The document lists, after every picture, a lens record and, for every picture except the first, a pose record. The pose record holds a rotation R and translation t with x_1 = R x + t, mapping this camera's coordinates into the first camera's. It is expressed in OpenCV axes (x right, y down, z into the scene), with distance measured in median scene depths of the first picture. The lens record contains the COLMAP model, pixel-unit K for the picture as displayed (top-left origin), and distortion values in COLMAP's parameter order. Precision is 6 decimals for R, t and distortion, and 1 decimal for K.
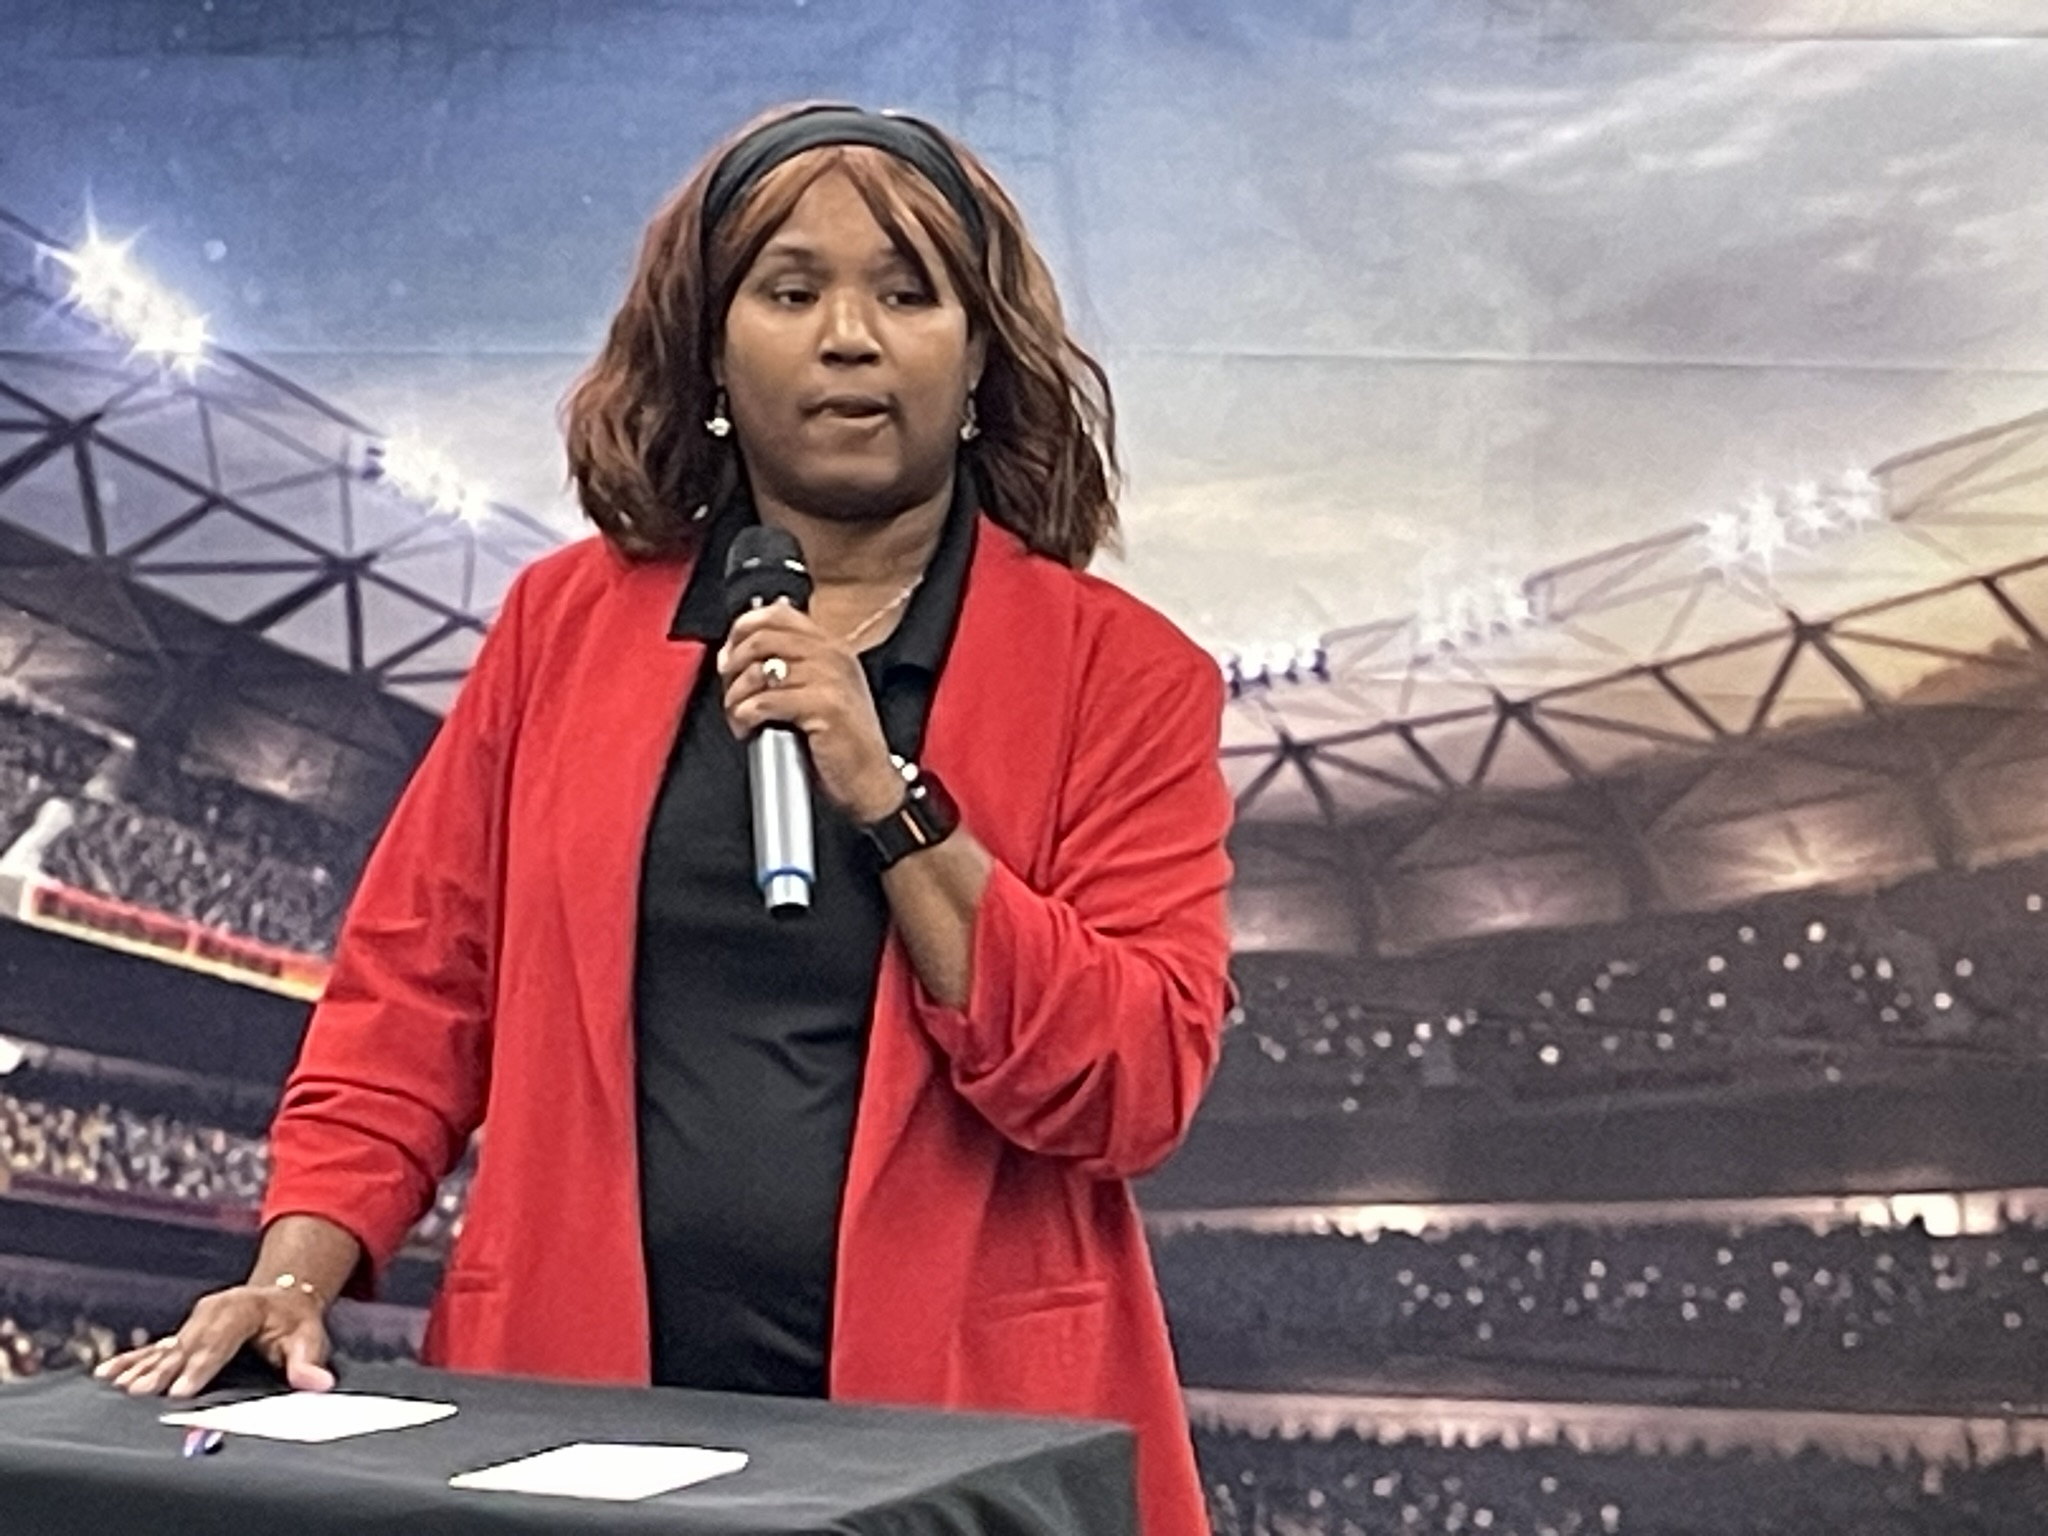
lens RADIAL K [[7772.9, 0, 1024.0], [0, 7772.9, 768.0], [0, 0, 1]] dist [0.163379, -2.773884]
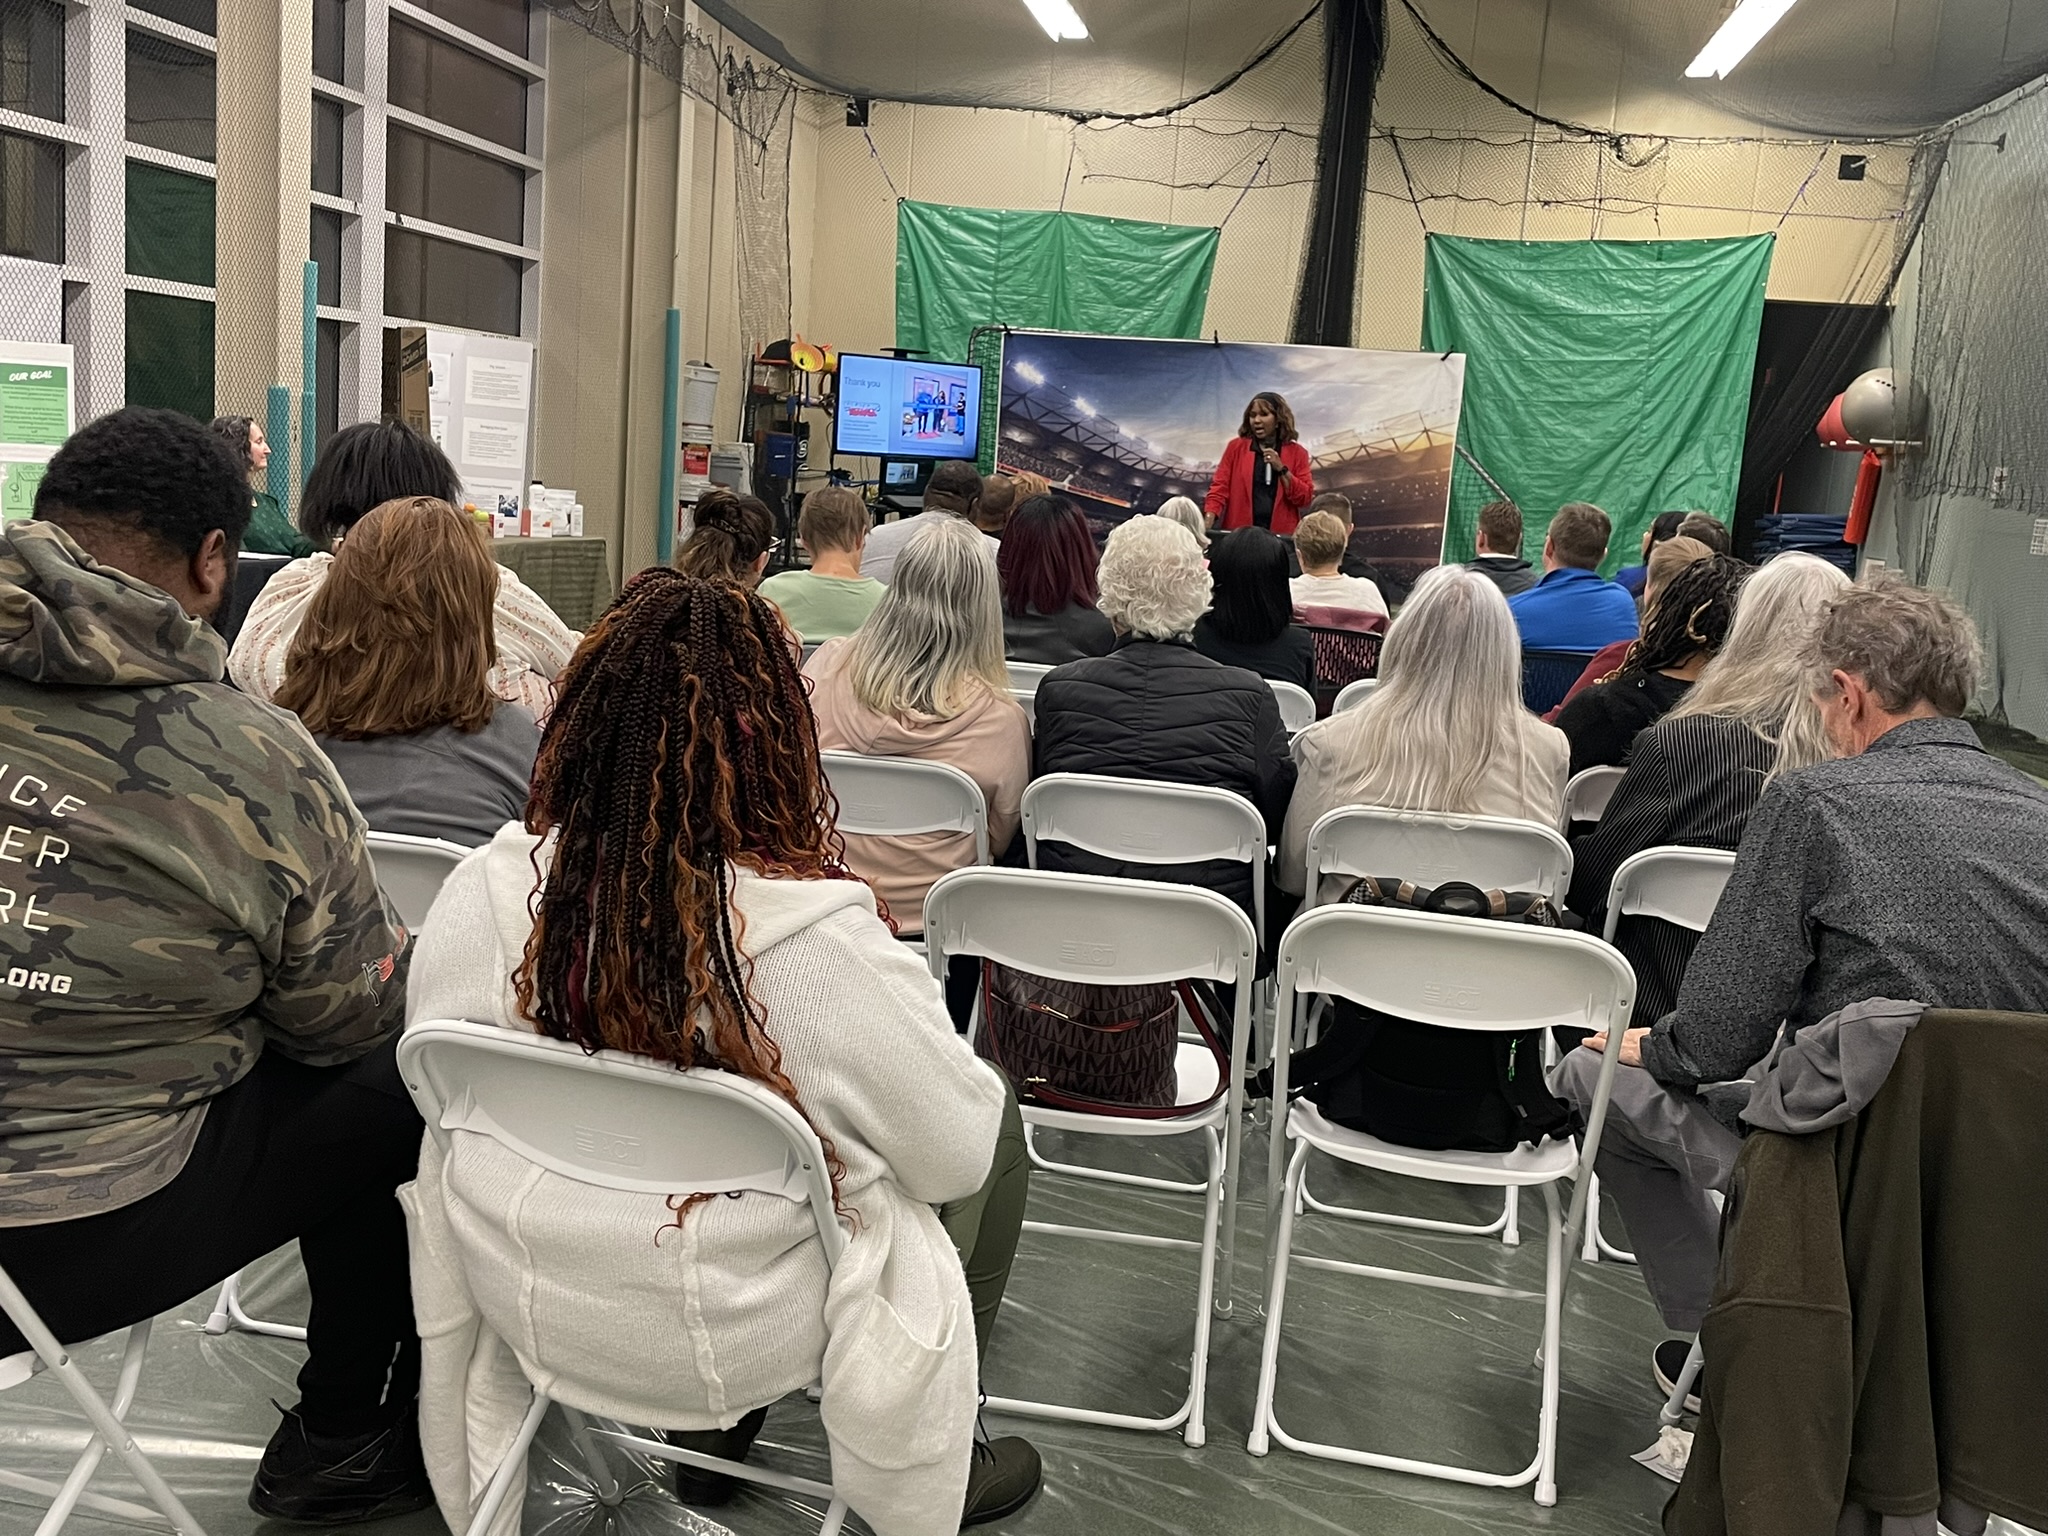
lens RADIAL K [[1939.8, 0, 1019.3], [0, 1939.8, 767.5], [0, 0, 1]] dist [0.138561, -0.295117]
pose [[0.987568, 0.006124, 0.157073, -0.477814], [-0.027980, 0.990132, 0.137318, 0.028440], [-0.154682, -0.140005, 0.977994, -0.898864]]
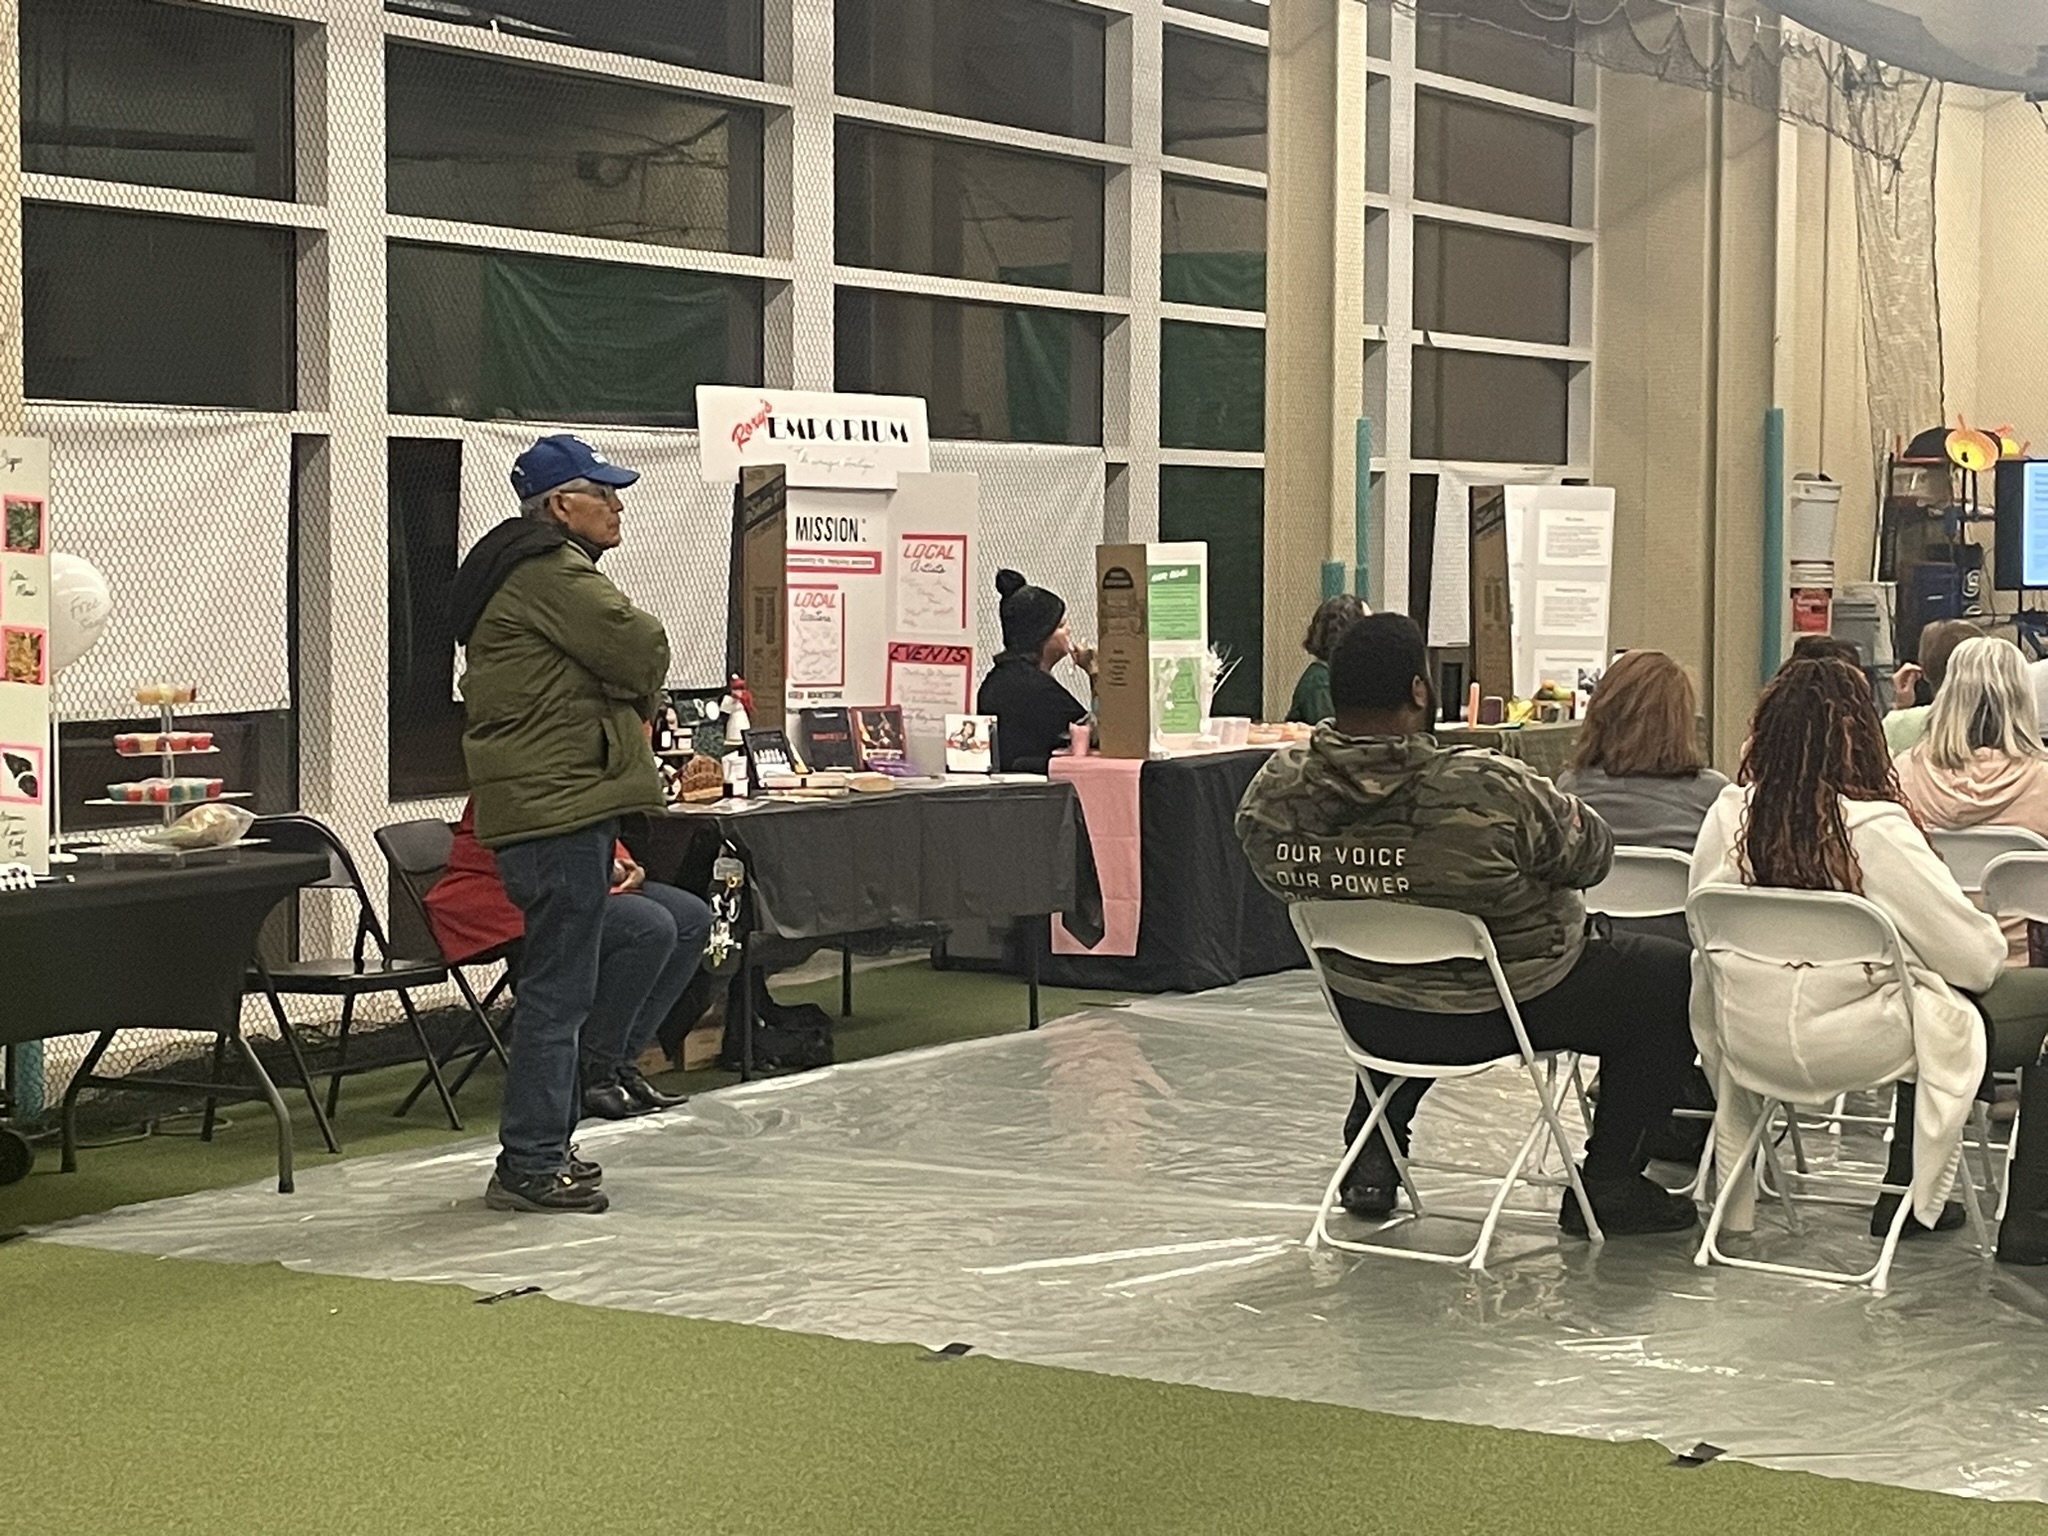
lens RADIAL K [[3832.6, 0, 1023.6], [0, 3832.6, 760.9], [0, 0, 1]] dist [0.064715, -0.046180]
pose [[0.977760, -0.028080, -0.207839, -0.474650], [0.032484, 0.999314, 0.017810, 0.041228], [0.207196, -0.024166, 0.978001, -1.737252]]
